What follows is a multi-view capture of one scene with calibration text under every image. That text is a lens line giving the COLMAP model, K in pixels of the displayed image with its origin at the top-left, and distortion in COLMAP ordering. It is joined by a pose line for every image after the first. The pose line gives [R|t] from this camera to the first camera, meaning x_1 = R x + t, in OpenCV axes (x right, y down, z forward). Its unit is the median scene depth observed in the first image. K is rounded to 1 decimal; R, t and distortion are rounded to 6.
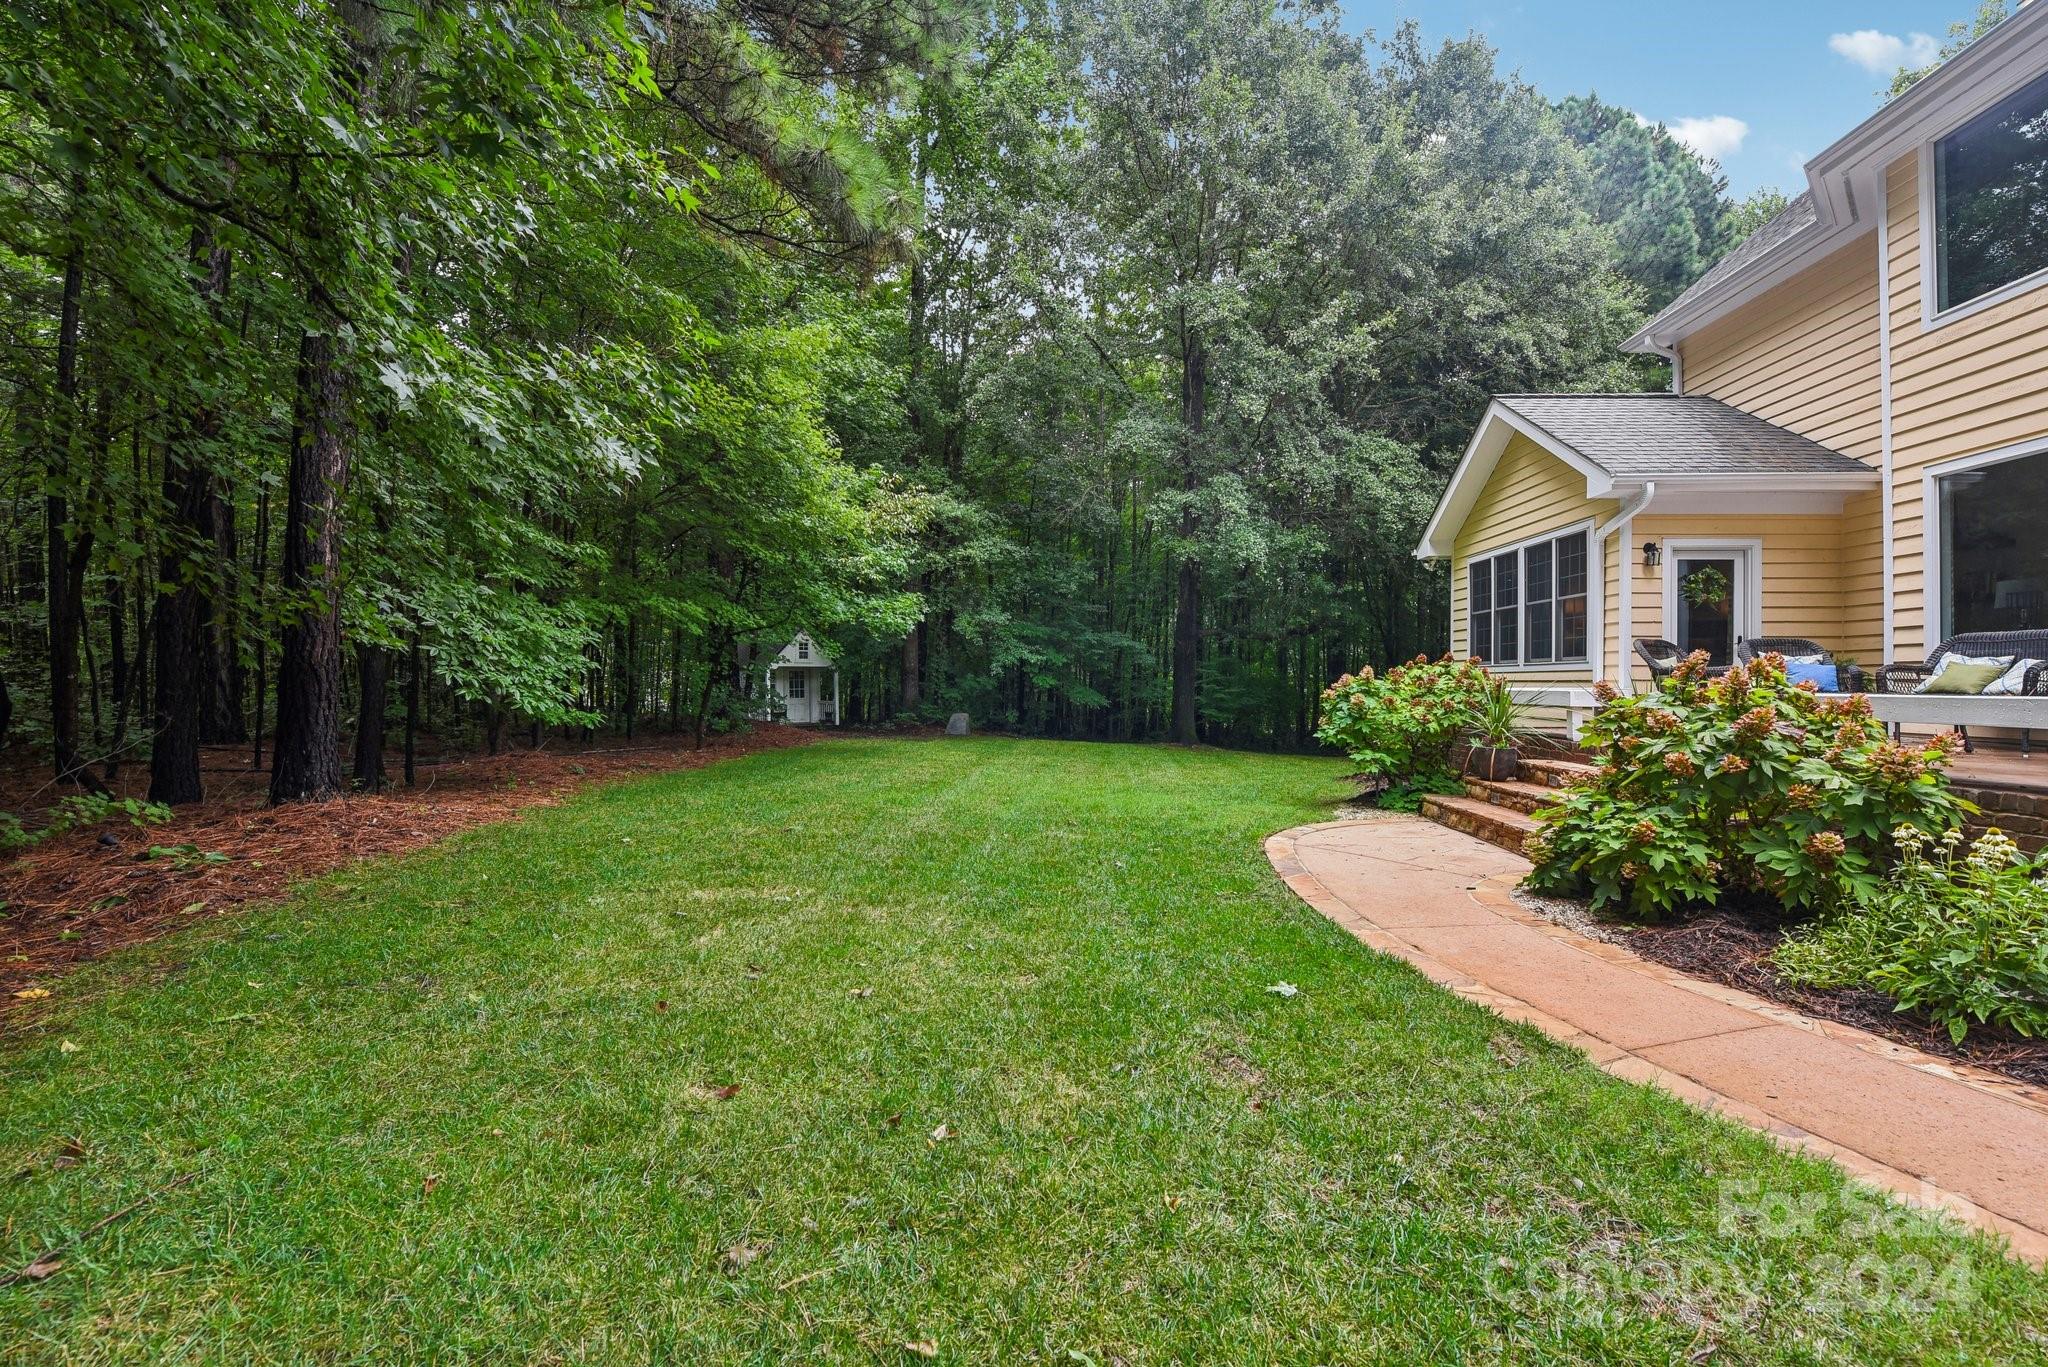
lens RADIAL K [[833.8, 0, 1026.9], [0, 833.8, 686.0], [0, 0, 1]] dist [-0.015945, -0.000874]
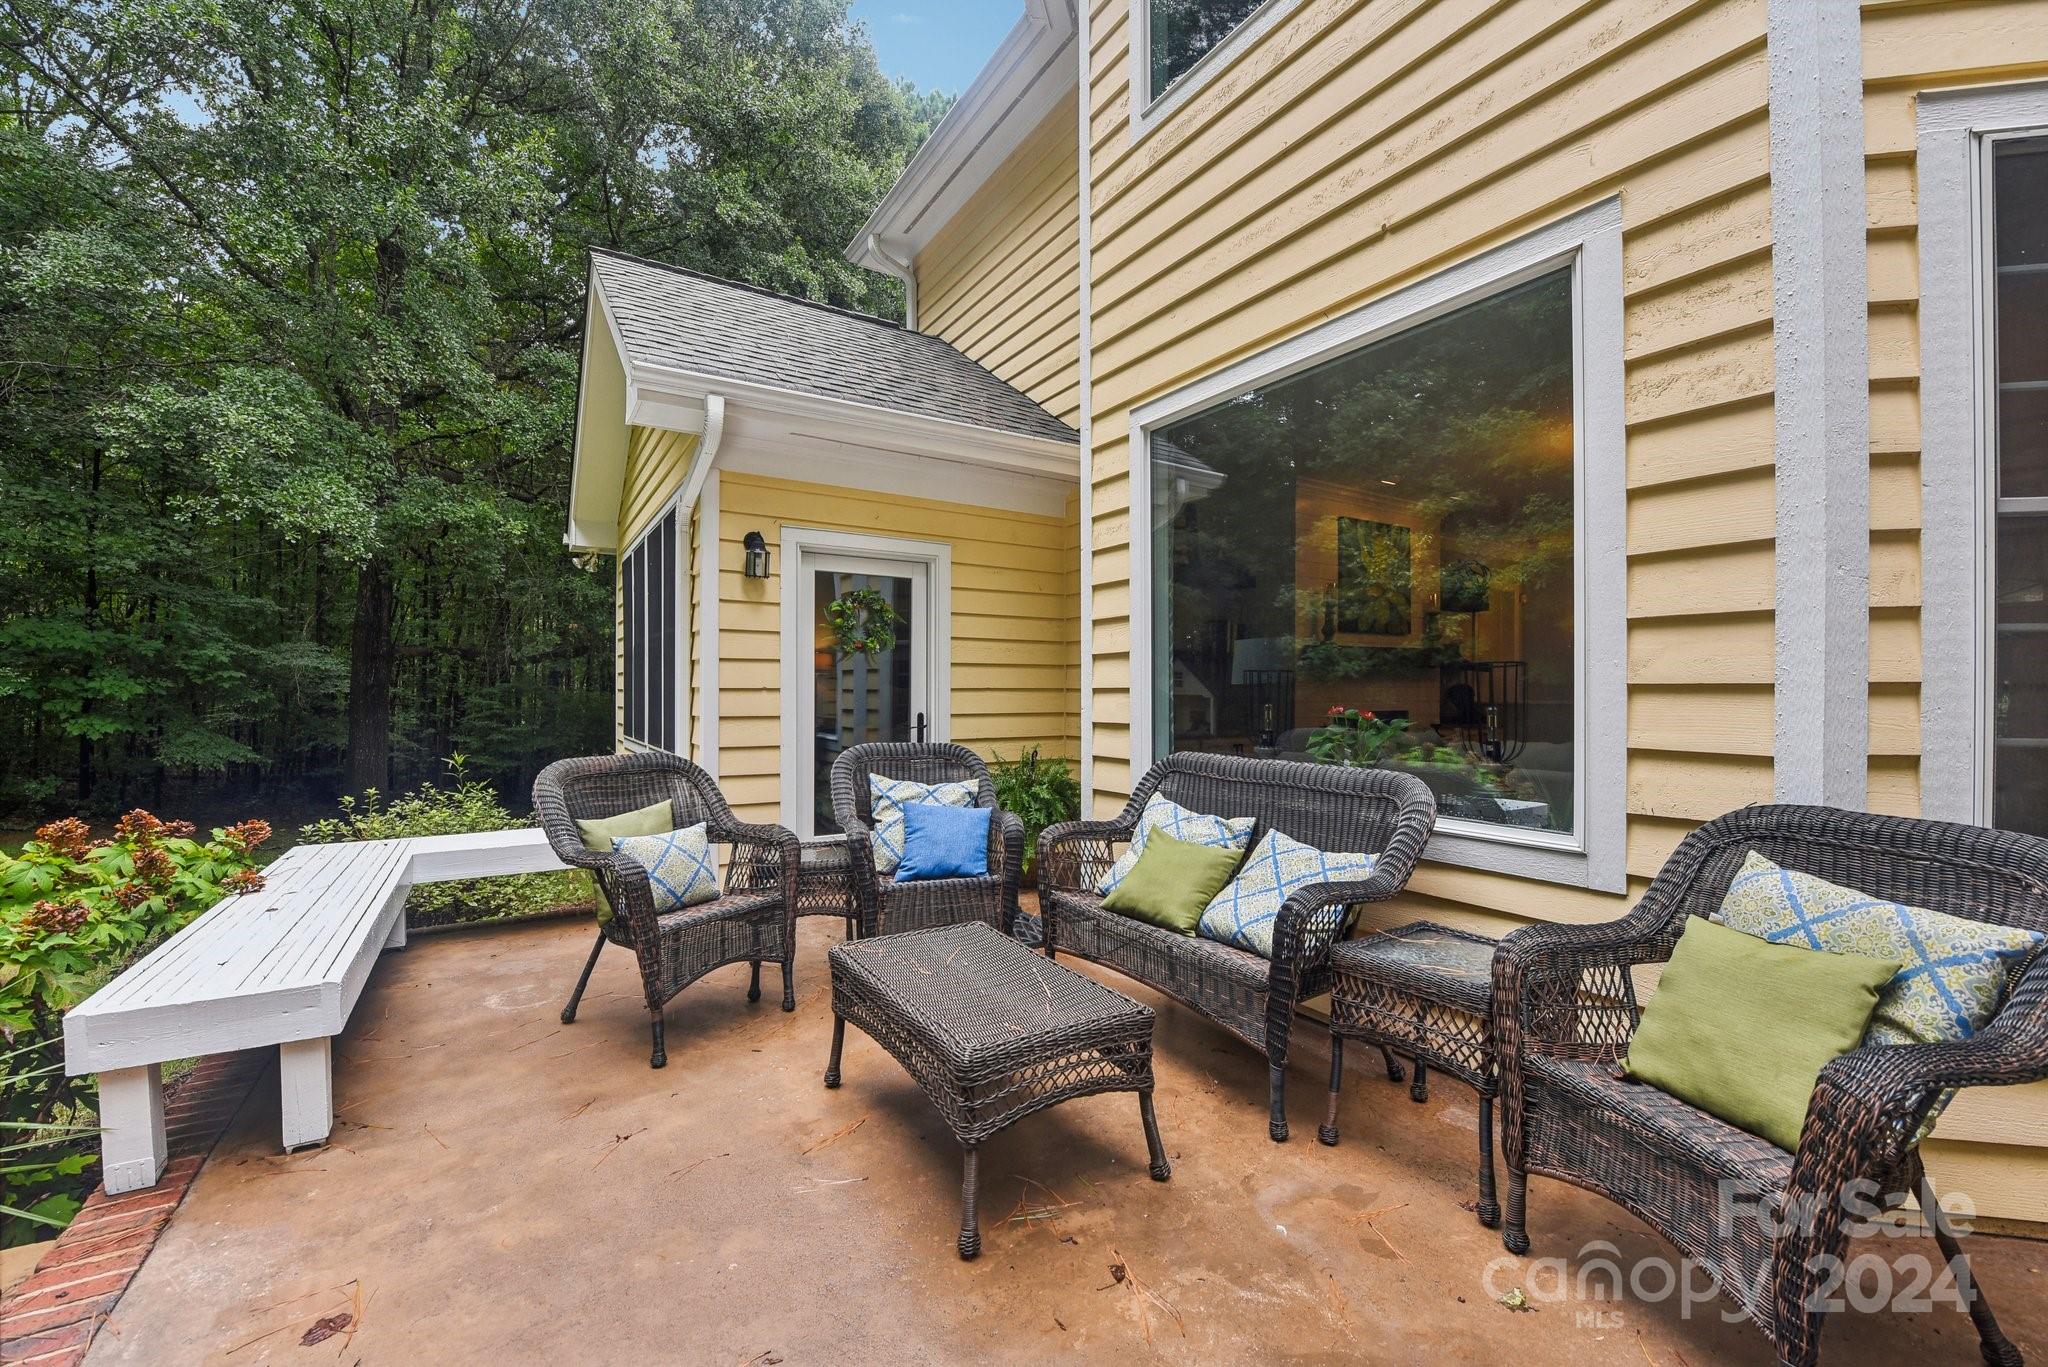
lens RADIAL K [[833.8, 0, 1023.0], [0, 833.8, 689.4], [0, 0, 1]] dist [-0.015945, -0.000874]
pose [[0.818648, 0.004348, 0.574280, 0.600143], [-0.000429, 0.999976, -0.006959, -0.074316], [-0.574296, 0.005451, 0.818630, 0.494461]]
